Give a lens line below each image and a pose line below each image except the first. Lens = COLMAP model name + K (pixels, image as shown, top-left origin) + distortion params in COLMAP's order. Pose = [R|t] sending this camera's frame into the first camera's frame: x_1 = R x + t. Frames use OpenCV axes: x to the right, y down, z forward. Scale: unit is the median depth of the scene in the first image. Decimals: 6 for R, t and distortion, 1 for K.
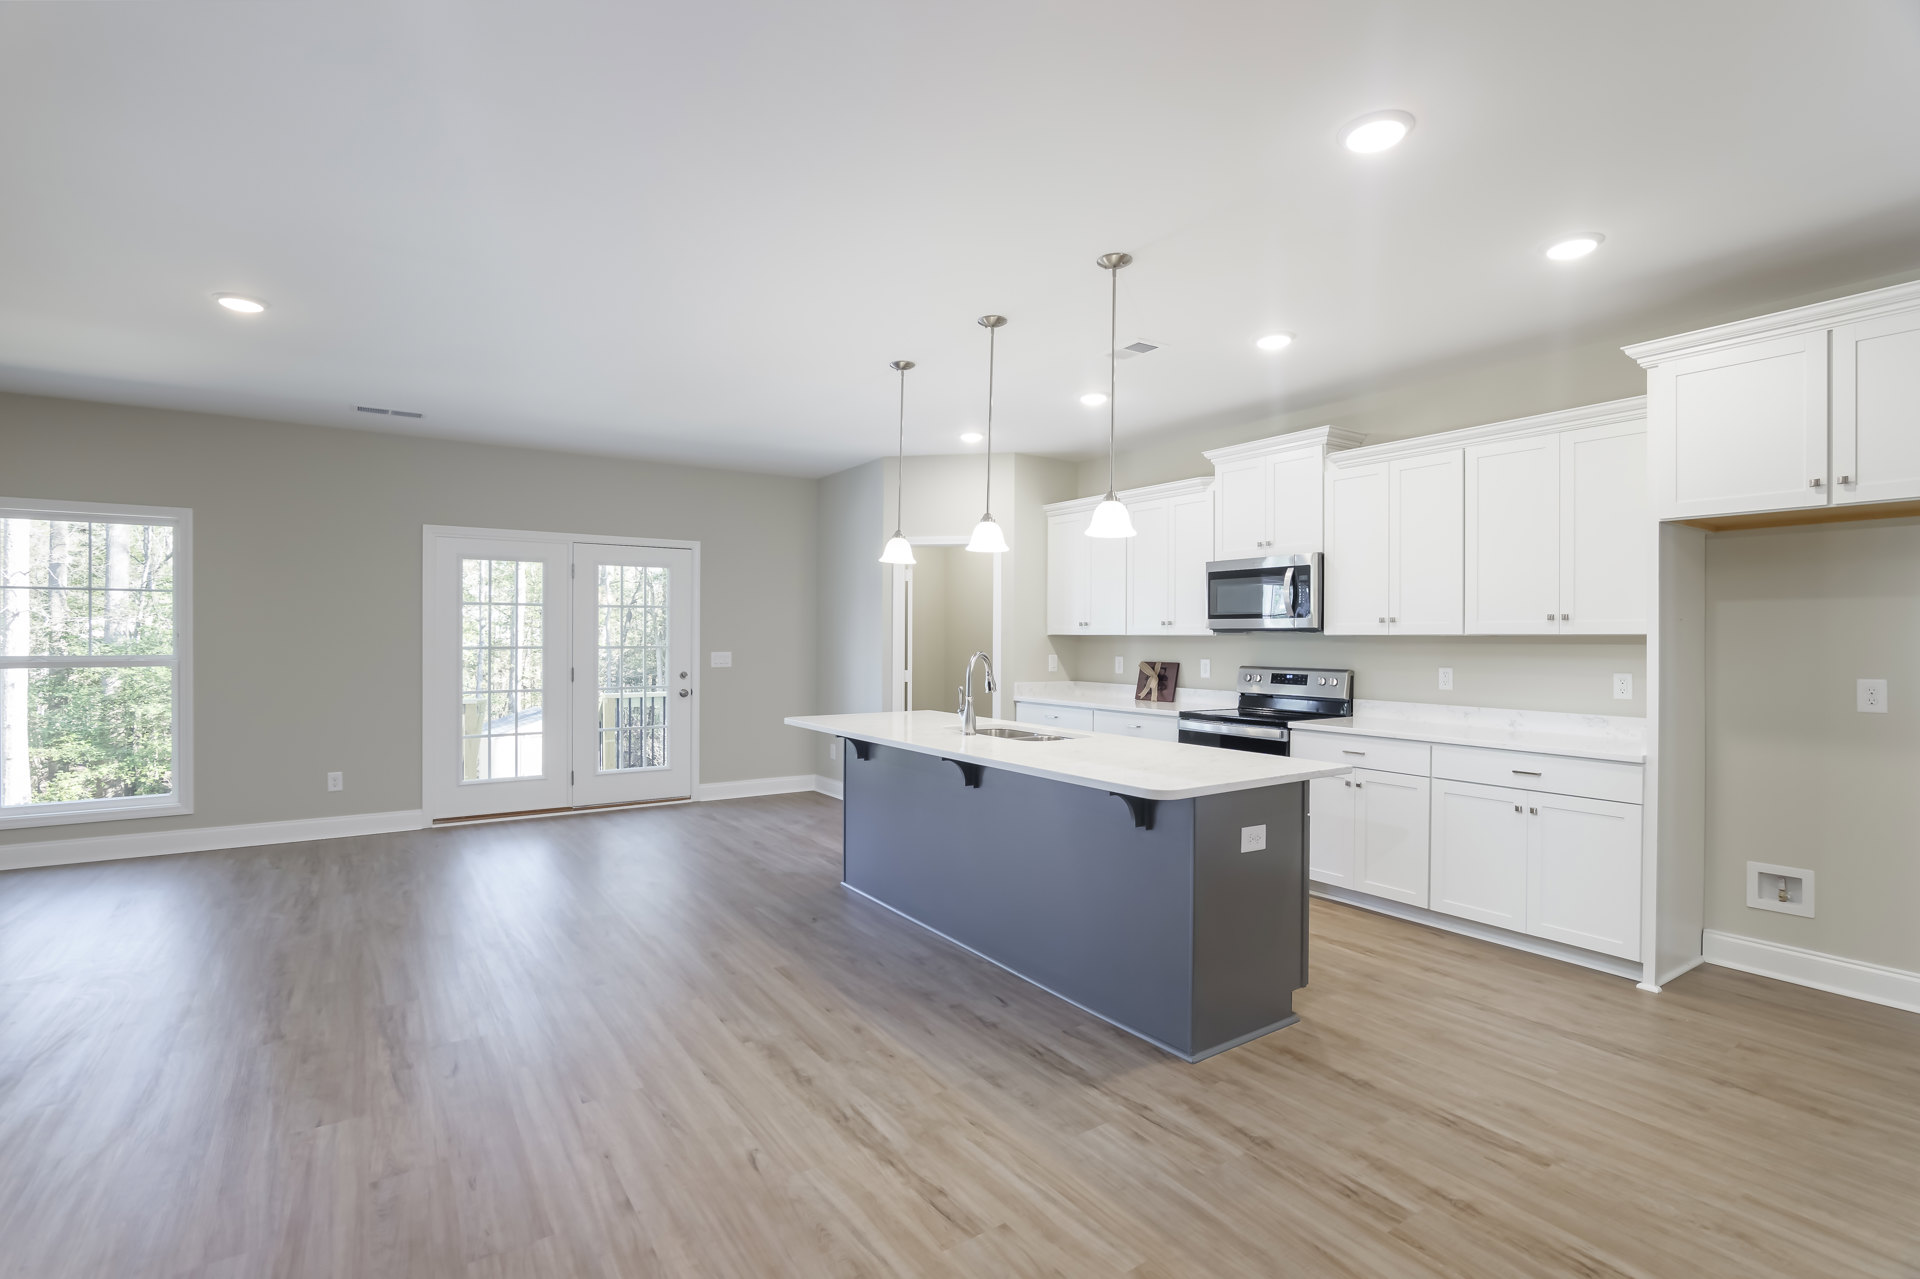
lens RADIAL K [[899.3, 0, 957.0], [0, 899.3, 642.1], [0, 0, 1]] dist [-0.022712, 0.004004]
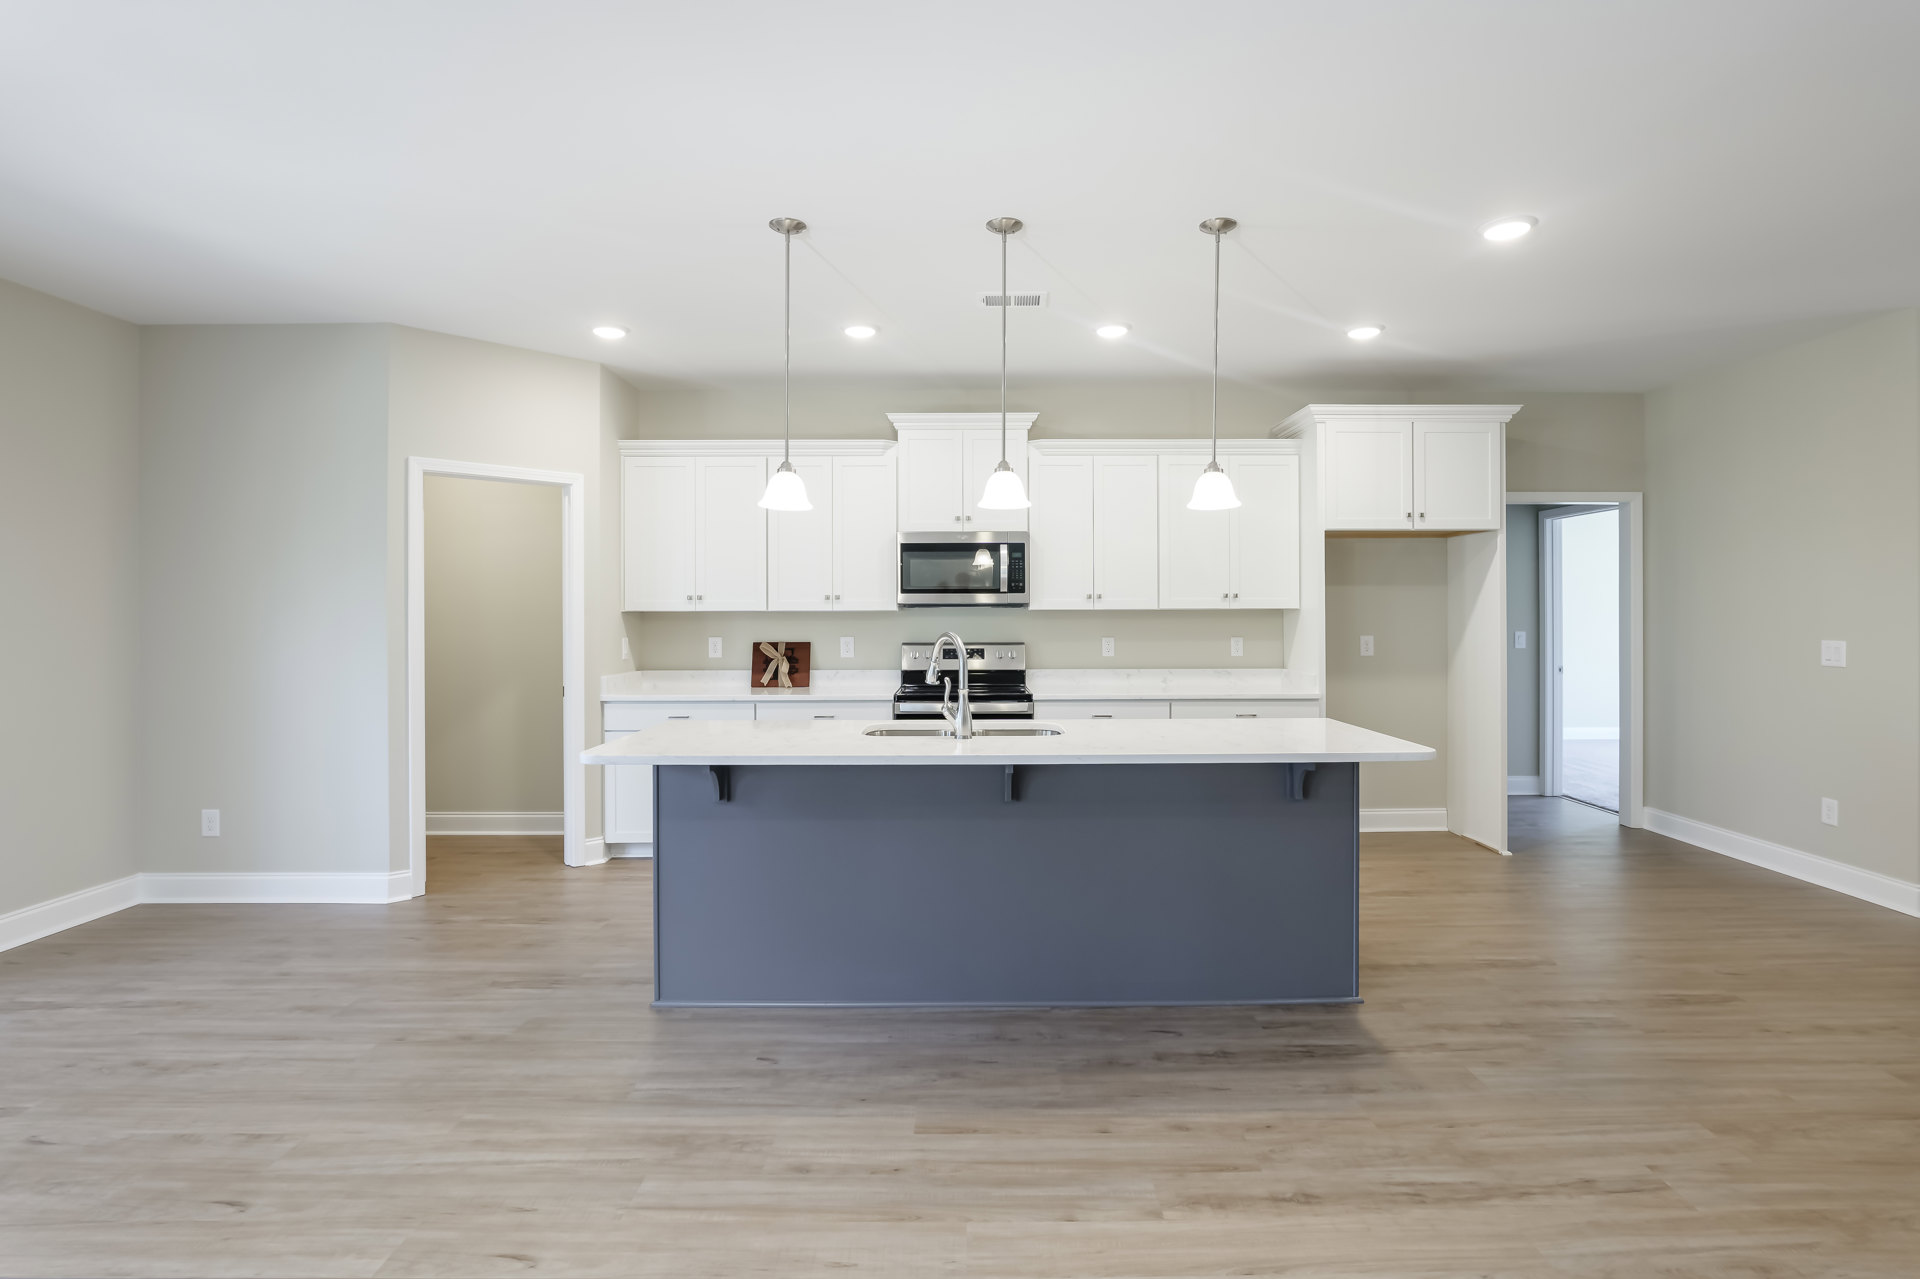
lens RADIAL K [[932.8, 0, 977.7], [0, 932.8, 616.4], [0, 0, 1]] dist [-0.022010, 0.006869]
pose [[0.548763, -0.008137, 0.835938, -0.656499], [0.009626, 0.999948, 0.003414, -0.005762], [-0.835923, 0.006173, 0.548813, 0.539195]]
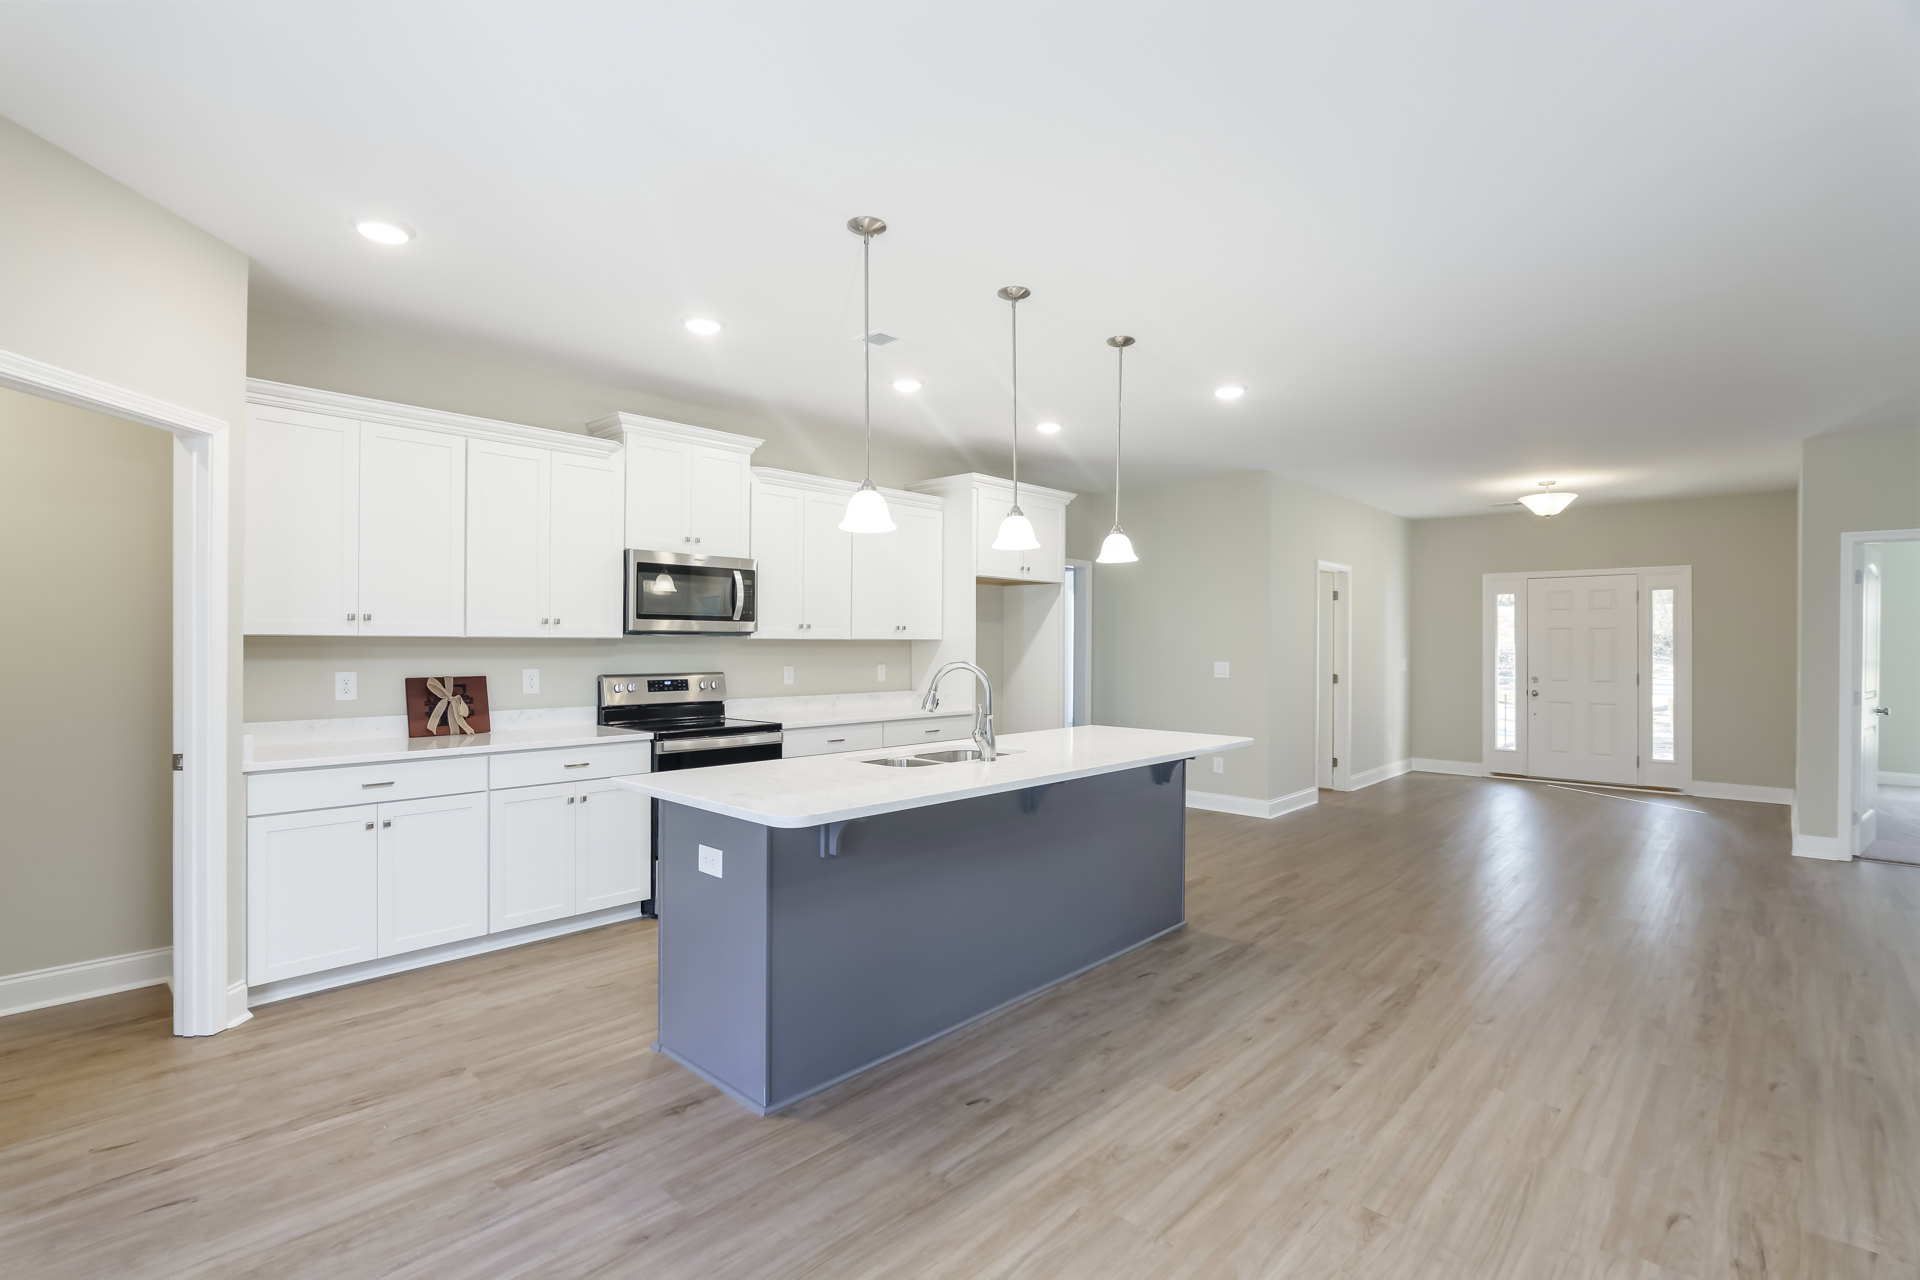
lens RADIAL K [[899.3, 0, 957.0], [0, 899.3, 642.6], [0, 0, 1]] dist [-0.022712, 0.004004]
pose [[-0.229569, -0.004108, 0.973284, -0.792571], [-0.000478, 0.999991, 0.004108, -0.009476], [-0.973292, 0.000477, -0.229569, 1.213757]]
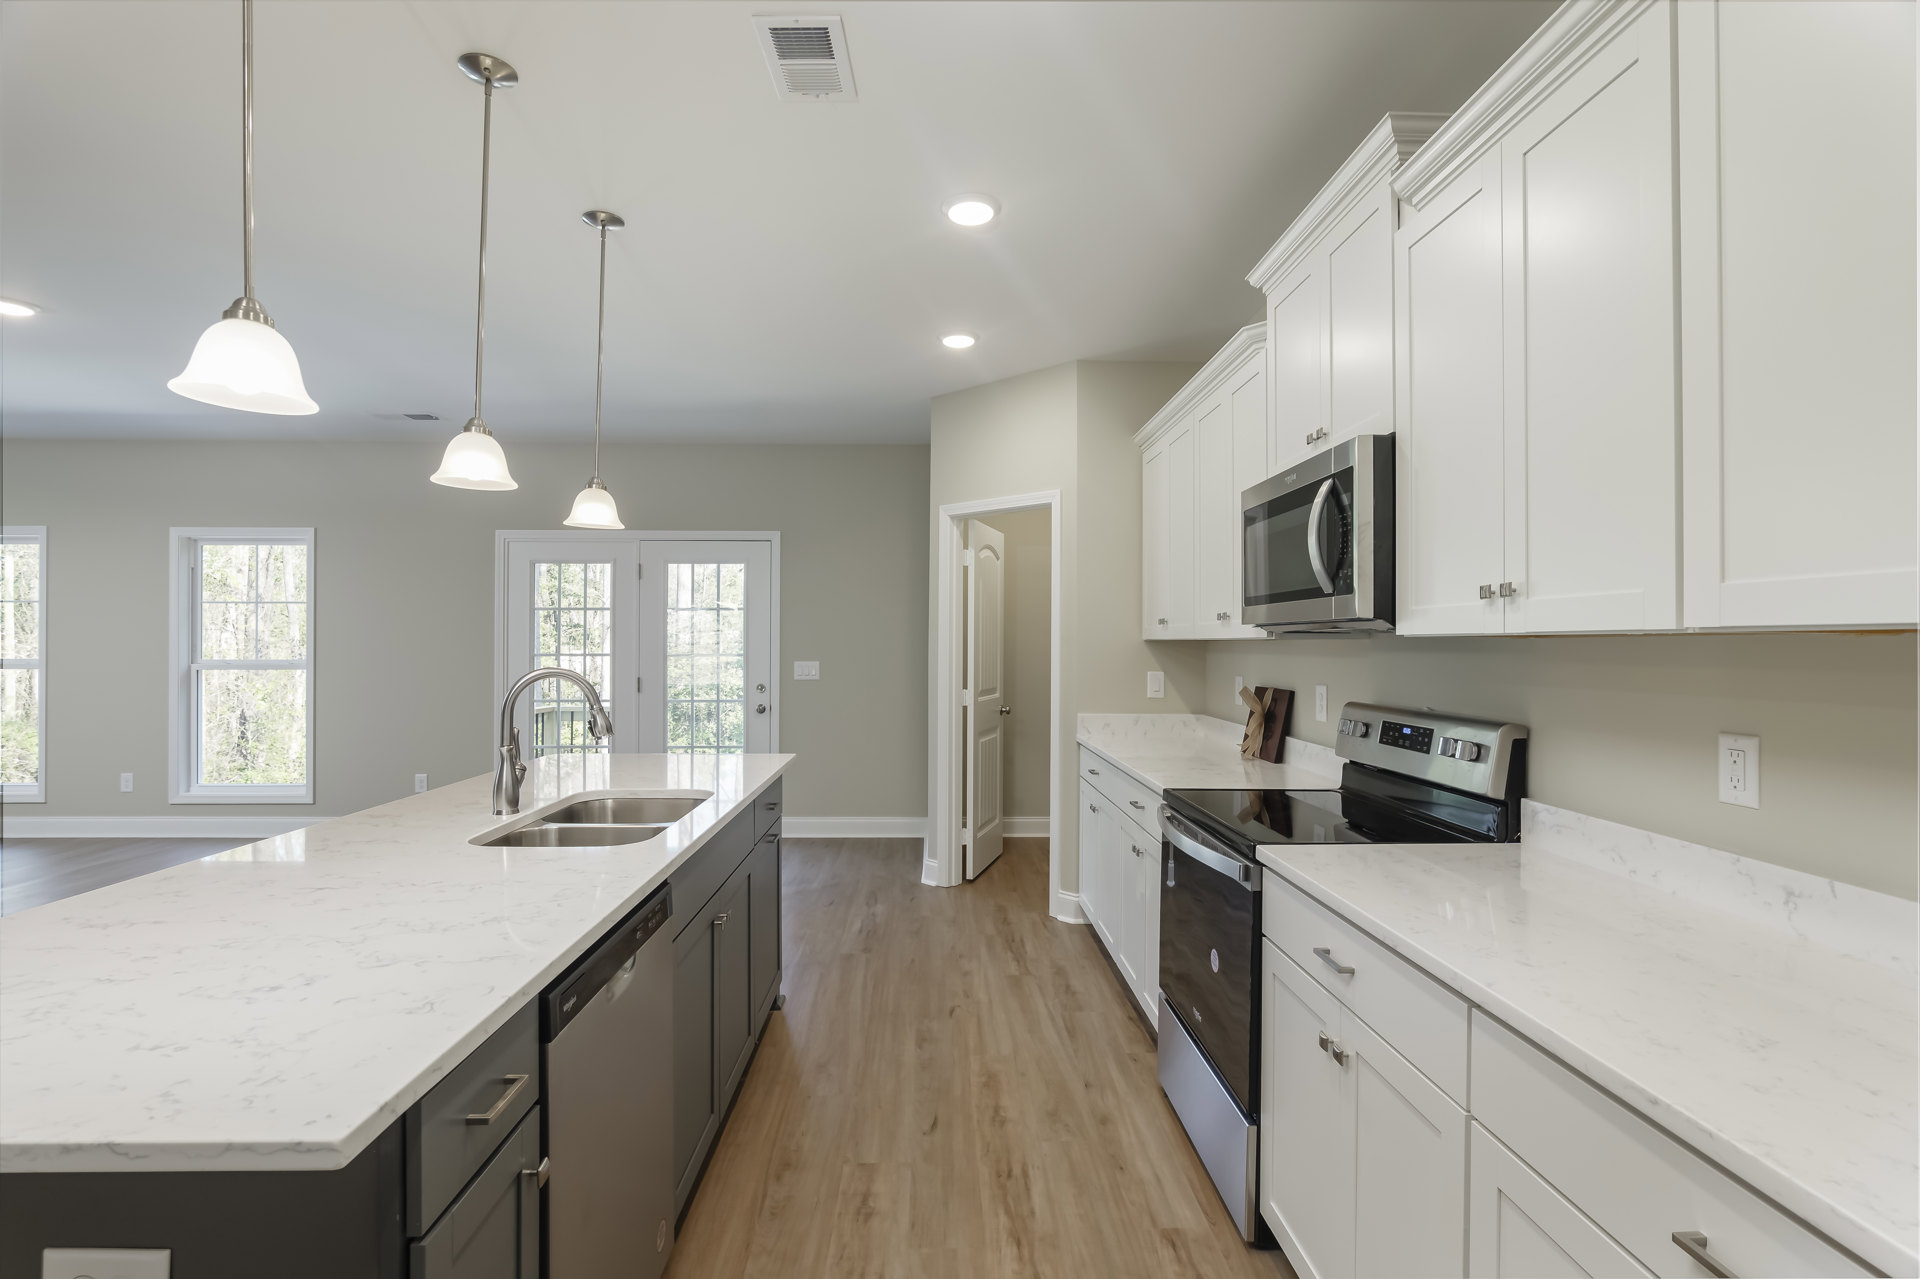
lens RADIAL K [[899.3, 0, 957.0], [0, 899.3, 642.1], [0, 0, 1]] dist [-0.022712, 0.004004]
pose [[0.846188, -0.000828, -0.532884, 0.550234], [-0.003999, 0.999961, -0.007903, -0.001422], [0.532870, 0.008818, 0.846151, 0.668270]]
